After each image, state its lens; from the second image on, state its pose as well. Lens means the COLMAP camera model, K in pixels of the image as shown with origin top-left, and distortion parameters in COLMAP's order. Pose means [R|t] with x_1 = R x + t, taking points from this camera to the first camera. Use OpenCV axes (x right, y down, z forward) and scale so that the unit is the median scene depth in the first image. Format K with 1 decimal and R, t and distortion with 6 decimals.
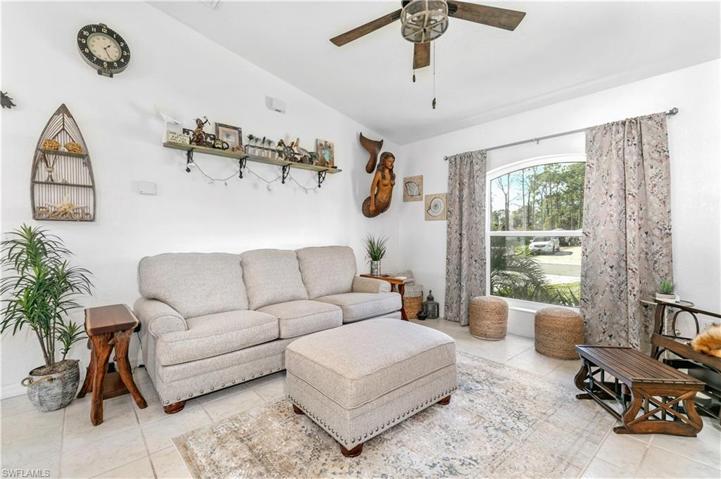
lens RADIAL K [[325.6, 0, 360.5], [0, 325.6, 239.5], [0, 0, 1]] dist [0.001472, 0.000350]
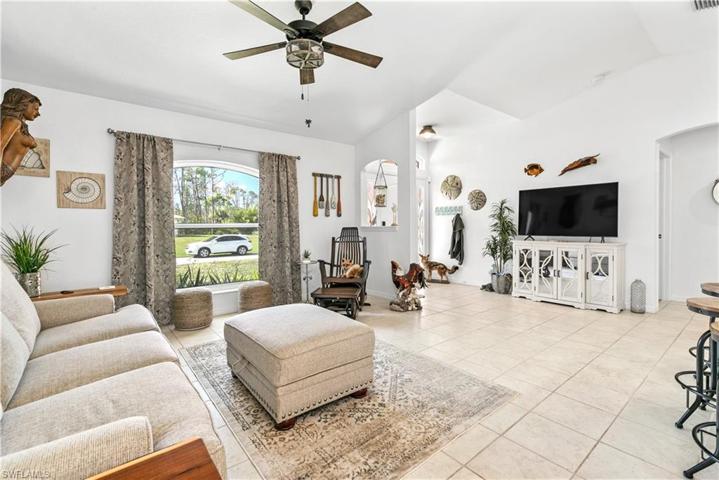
lens RADIAL K [[319.2, 0, 363.3], [0, 319.2, 231.8], [0, 0, 1]] dist [0.008479, -0.000112]
pose [[0.029519, -0.019320, 0.999378, -0.713364], [0.027030, 0.999463, 0.018523, -0.003612], [-0.999199, 0.026467, 0.030025, 0.523345]]
